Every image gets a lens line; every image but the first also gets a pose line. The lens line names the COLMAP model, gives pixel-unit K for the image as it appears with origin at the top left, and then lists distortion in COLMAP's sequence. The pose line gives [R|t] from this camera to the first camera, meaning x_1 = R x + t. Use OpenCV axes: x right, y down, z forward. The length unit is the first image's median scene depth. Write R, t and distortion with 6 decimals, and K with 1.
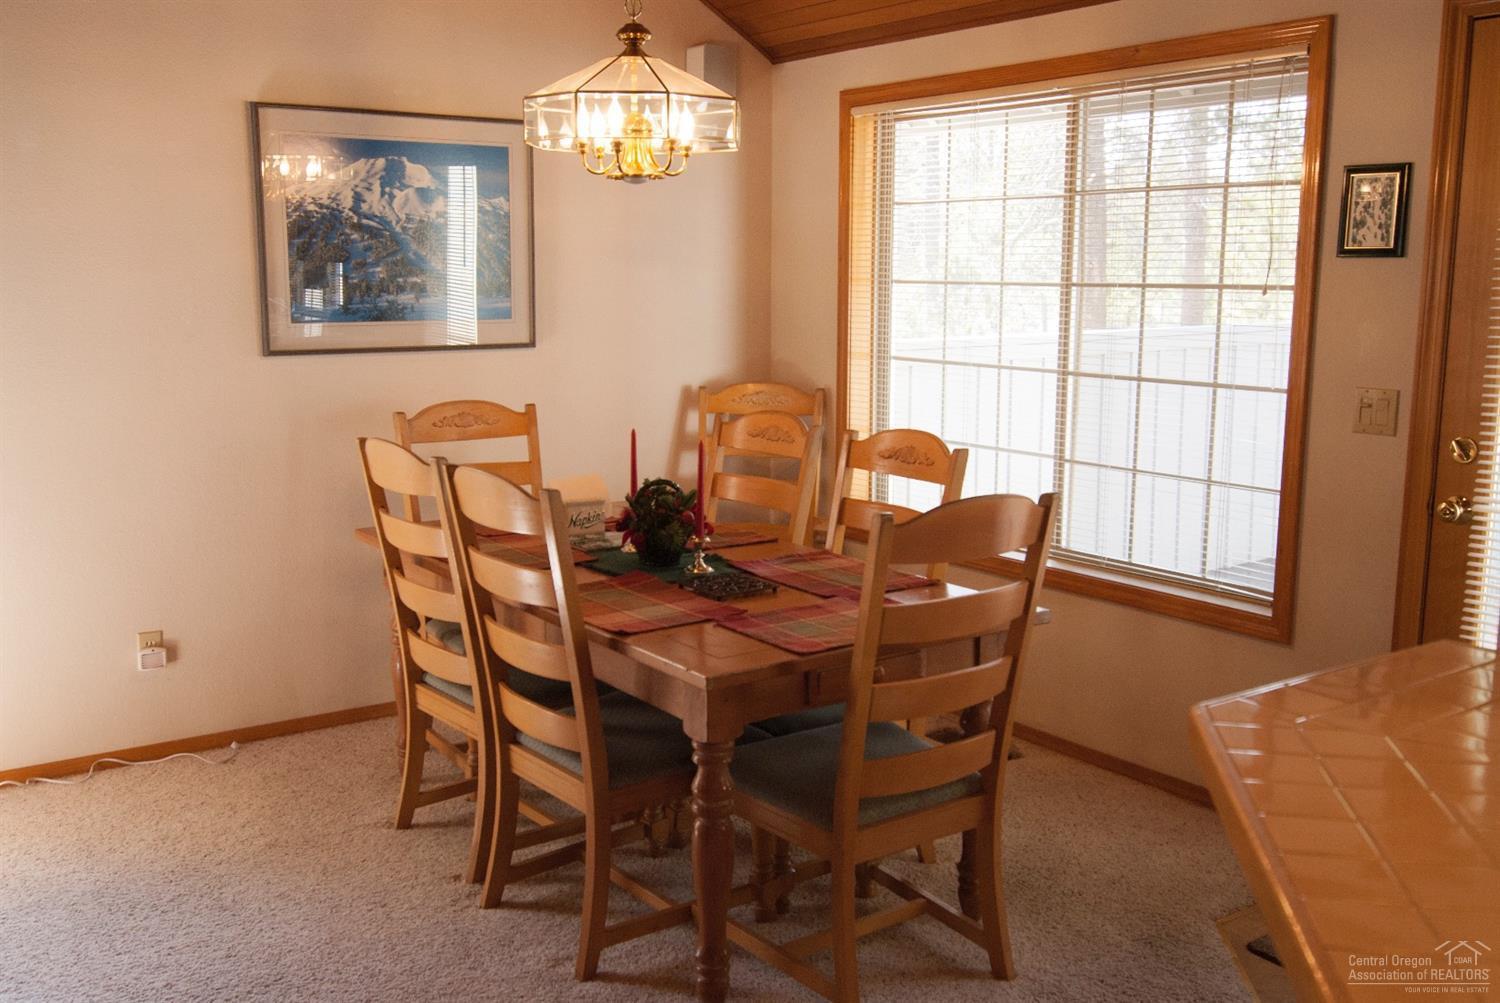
lens RADIAL K [[1430.6, 0, 747.6], [0, 1430.6, 500.9], [0, 0, 1]] dist [-0.002826, 0.000000]
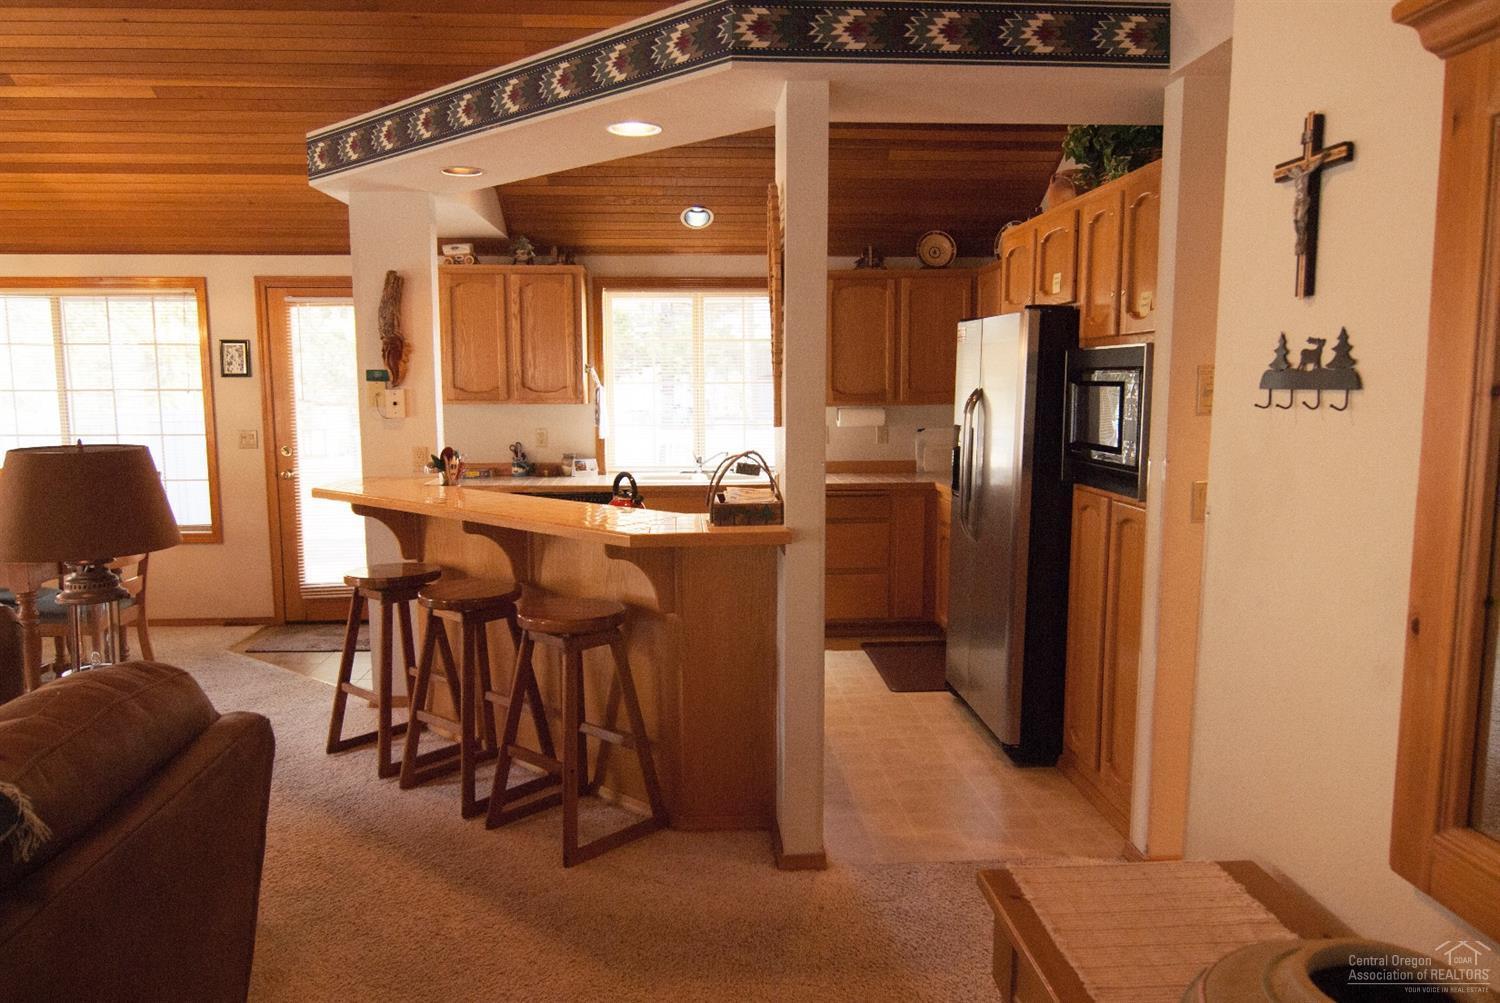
lens RADIAL K [[1036.4, 0, 753.7], [0, 1036.4, 505.9], [0, 0, 1]] dist [0.004853, -0.005563]
pose [[0.532797, -0.109764, 0.839094, -0.567176], [0.139728, 0.989353, 0.040697, 0.093110], [-0.834628, 0.095562, 0.542461, -0.637998]]
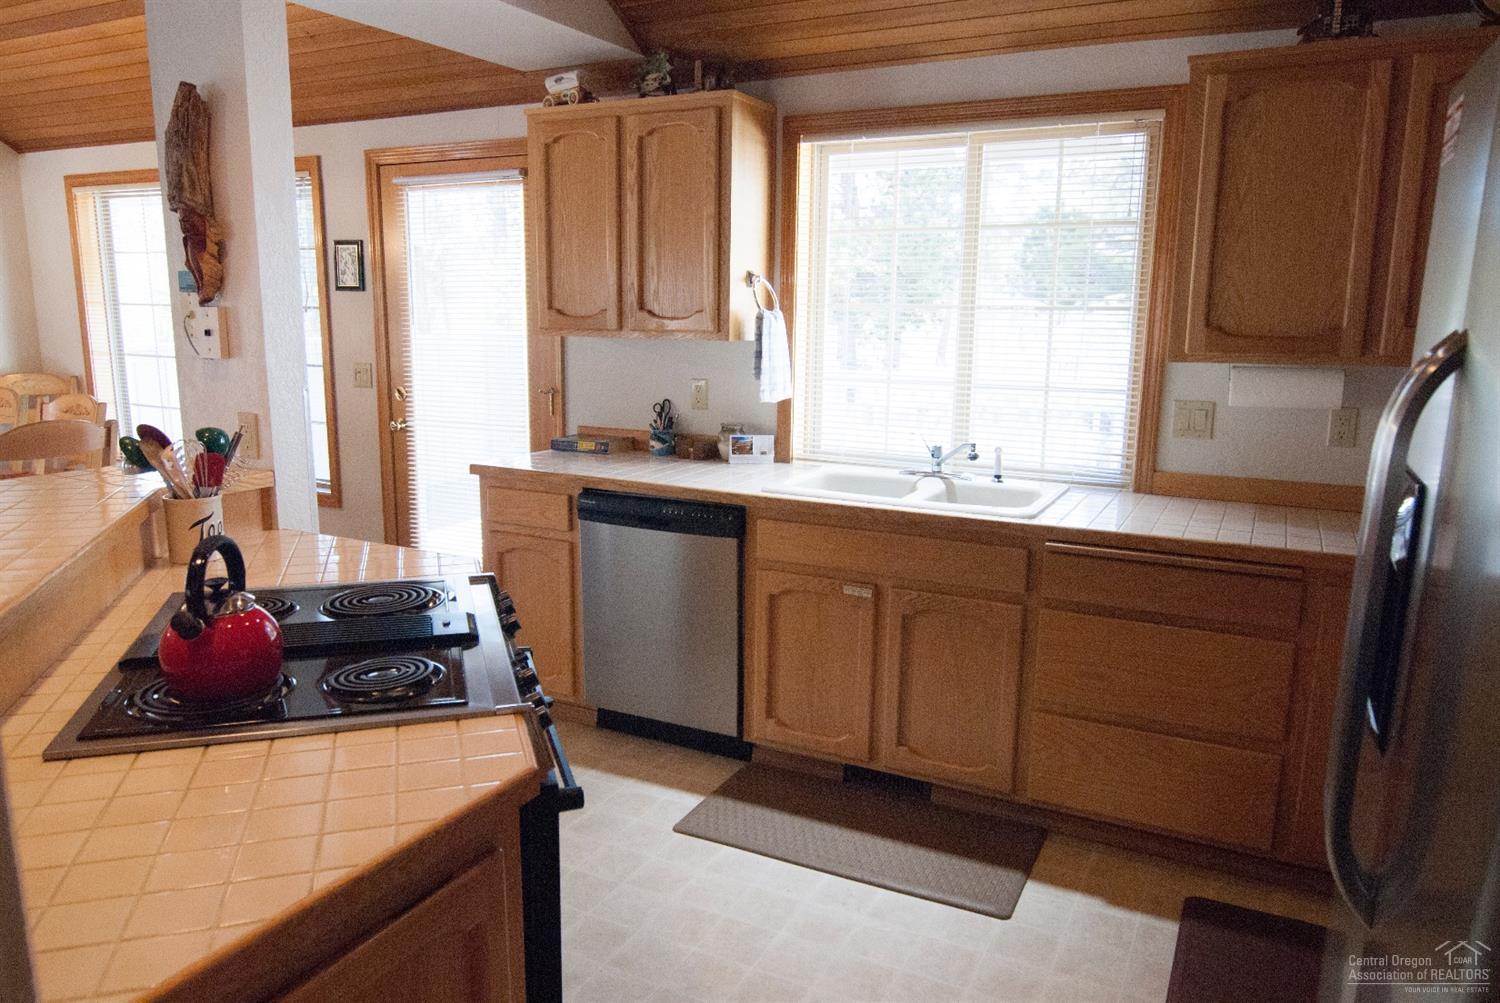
lens RADIAL K [[1036.4, 0, 752.4], [0, 1036.4, 508.2], [0, 0, 1]] dist [0.004853, -0.005563]
pose [[0.893140, -0.082298, 0.442185, 0.264594], [0.065541, 0.996438, 0.053071, 0.065678], [-0.444978, -0.018419, 0.895352, -0.396142]]
